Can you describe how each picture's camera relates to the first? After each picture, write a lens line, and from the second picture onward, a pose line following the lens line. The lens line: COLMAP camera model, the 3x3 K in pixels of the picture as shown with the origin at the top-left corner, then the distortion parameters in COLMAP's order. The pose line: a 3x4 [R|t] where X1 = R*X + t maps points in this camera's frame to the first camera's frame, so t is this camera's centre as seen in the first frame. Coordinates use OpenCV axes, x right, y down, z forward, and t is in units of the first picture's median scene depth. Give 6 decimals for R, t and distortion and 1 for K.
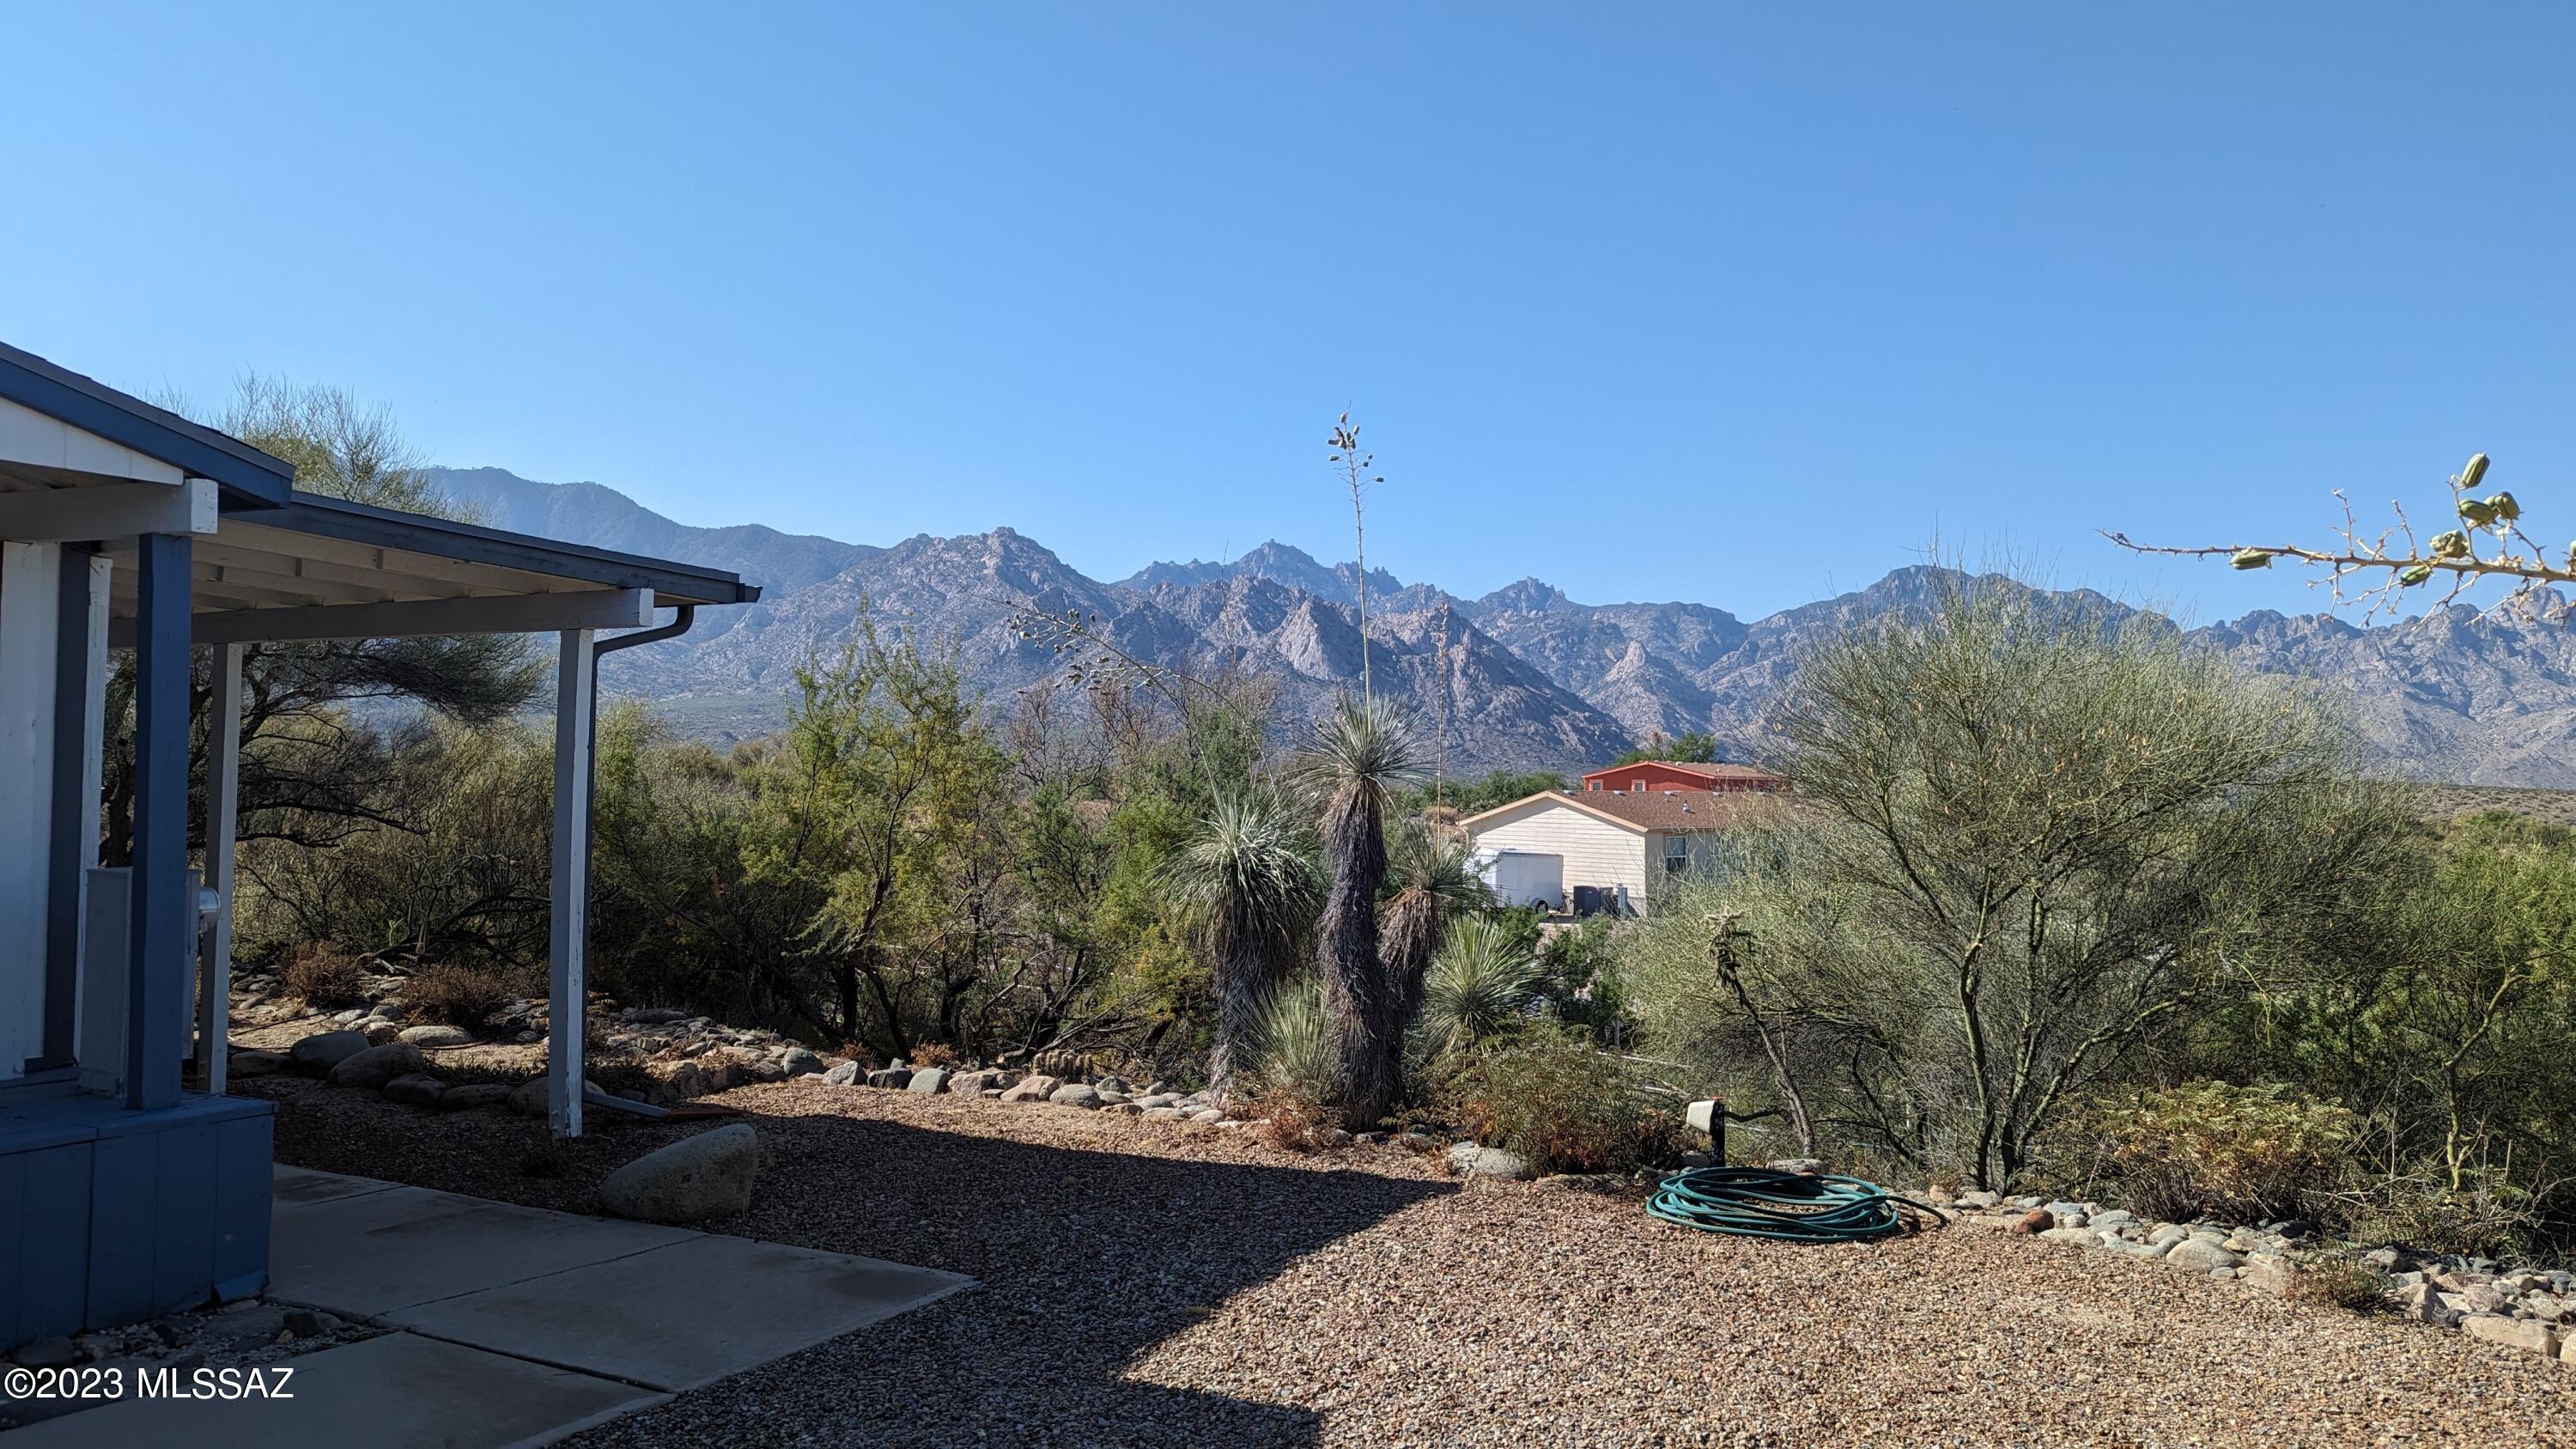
lens RADIAL K [[1819.9, 0, 1259.6], [0, 1819.9, 736.7], [0, 0, 1]] dist [0.066716, -0.071428]
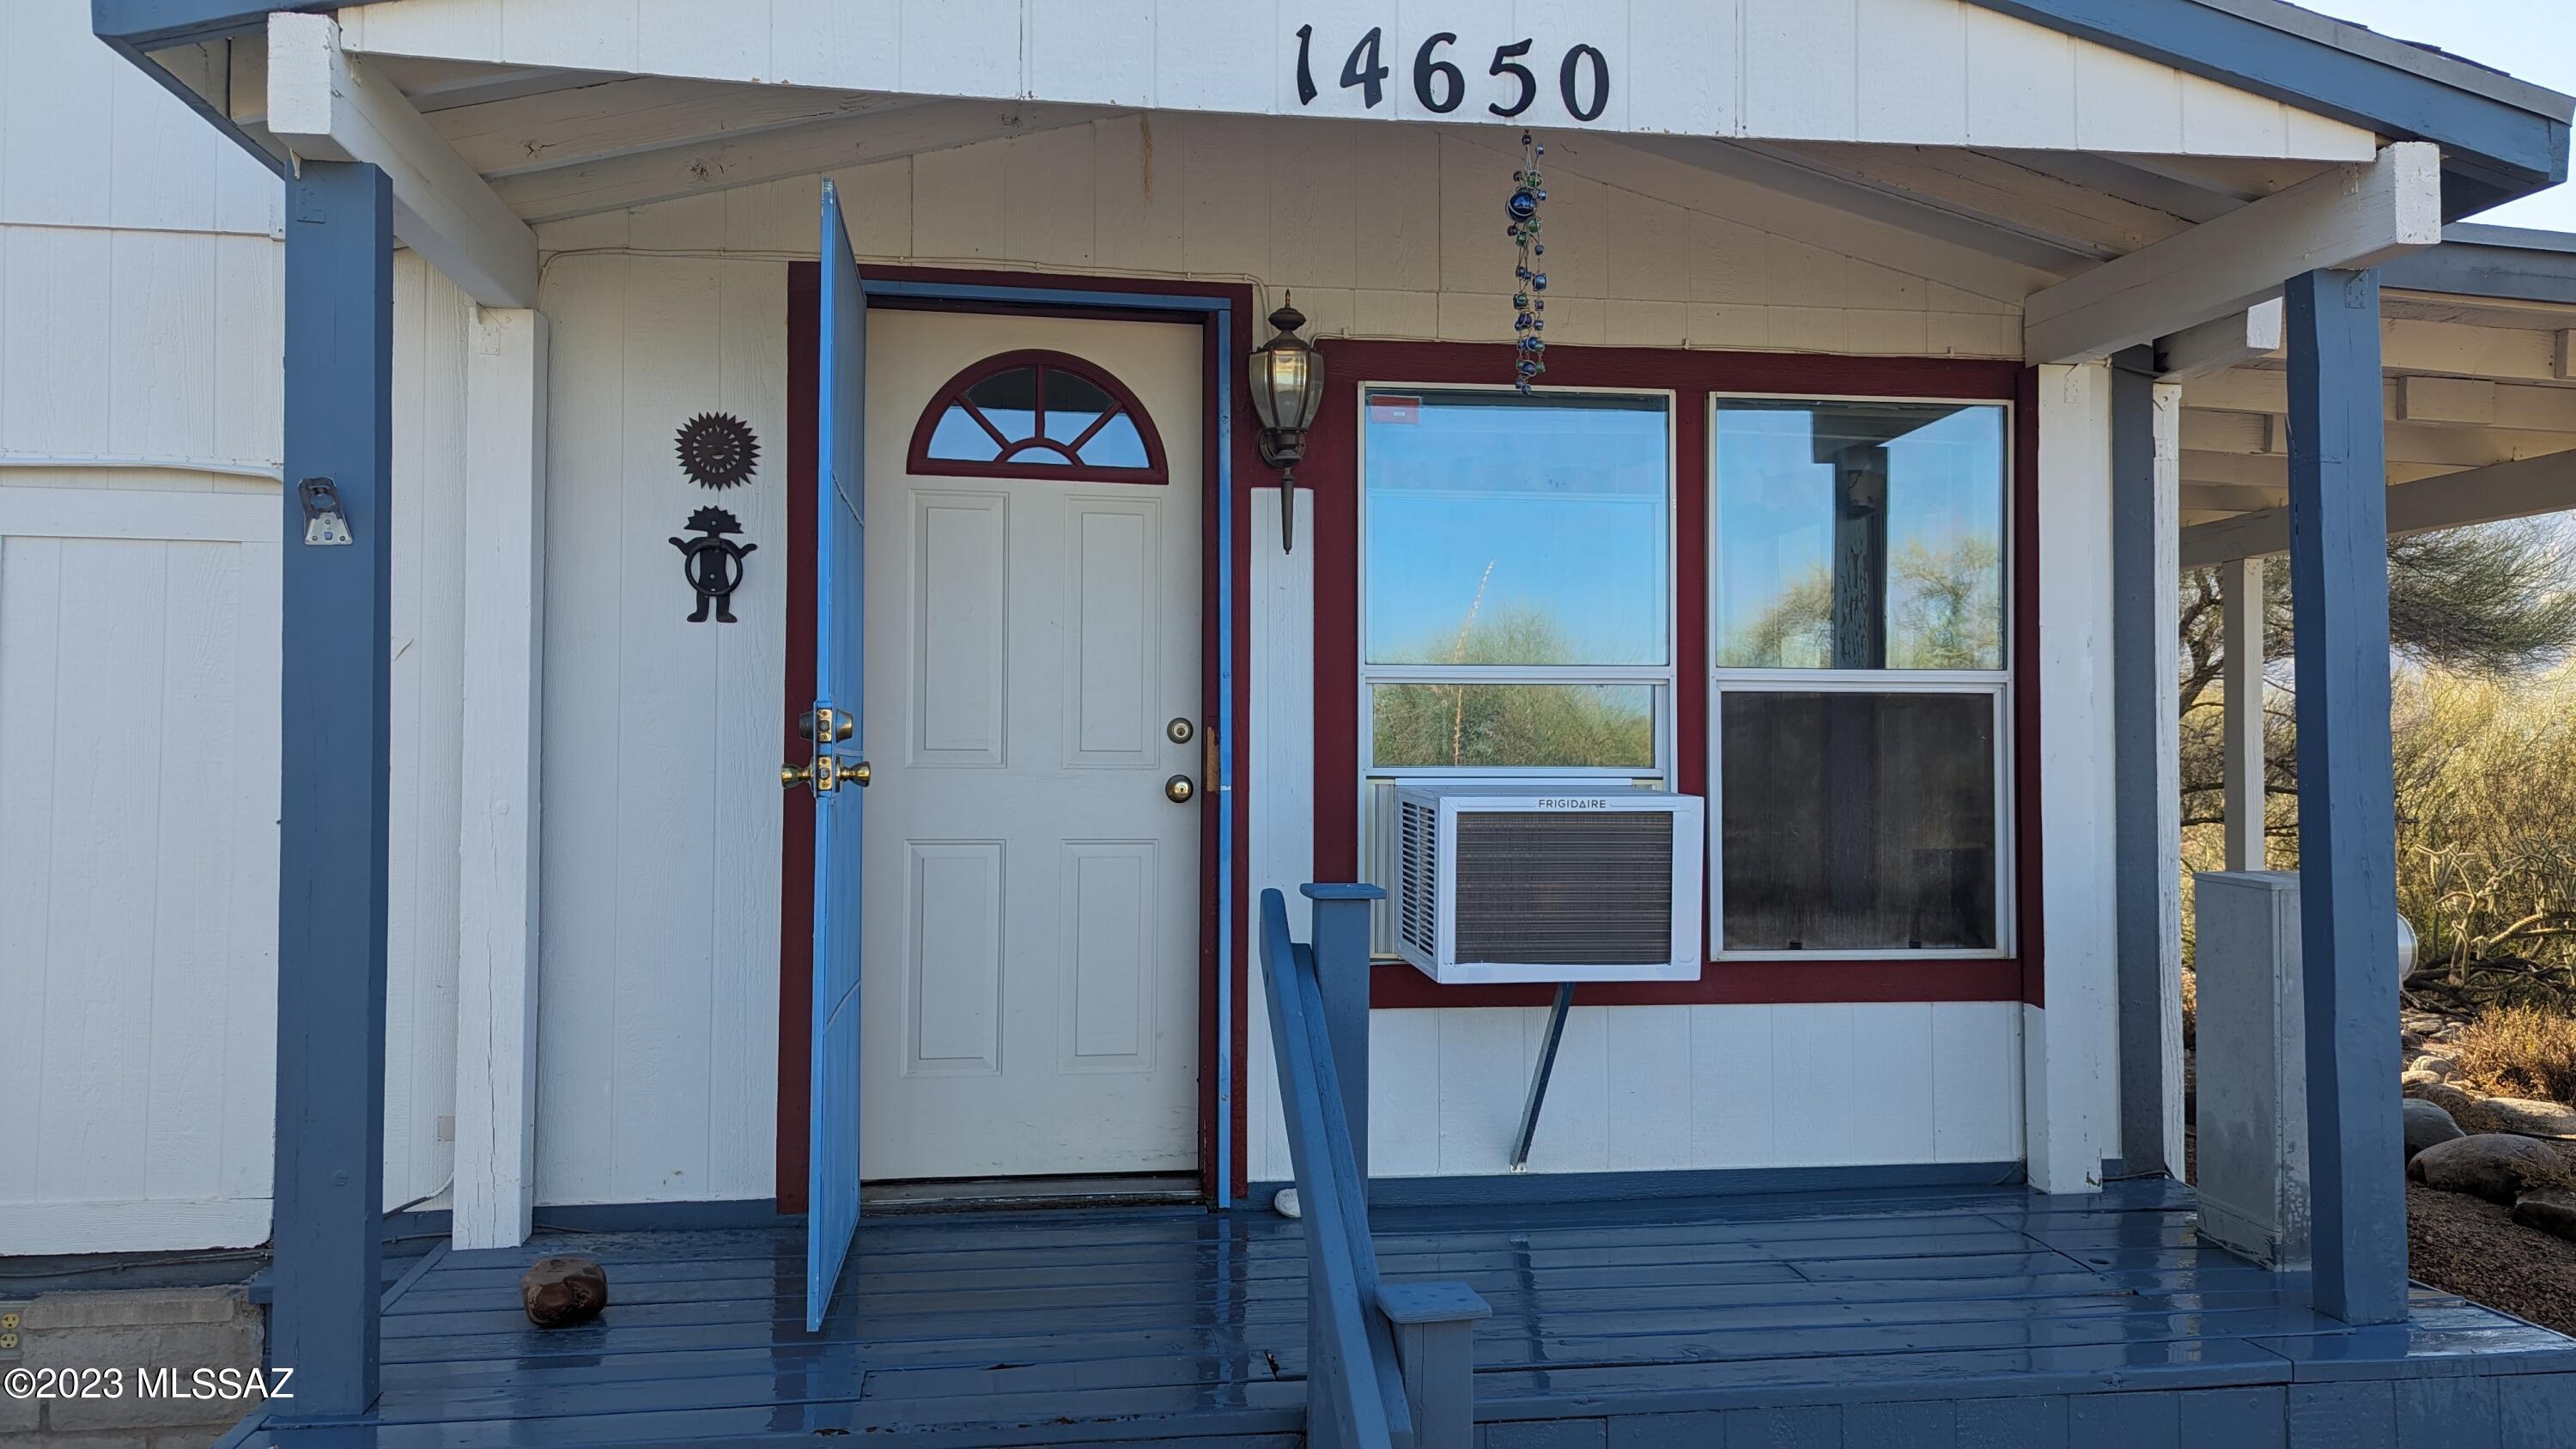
lens RADIAL K [[1819.9, 0, 1305.9], [0, 1819.9, 702.8], [0, 0, 1]] dist [0.066716, -0.071428]
pose [[0.614126, -0.036142, -0.788380, -0.326830], [0.026548, 0.999332, -0.025133, 0.023978], [0.788762, -0.005495, 0.614675, 0.389130]]
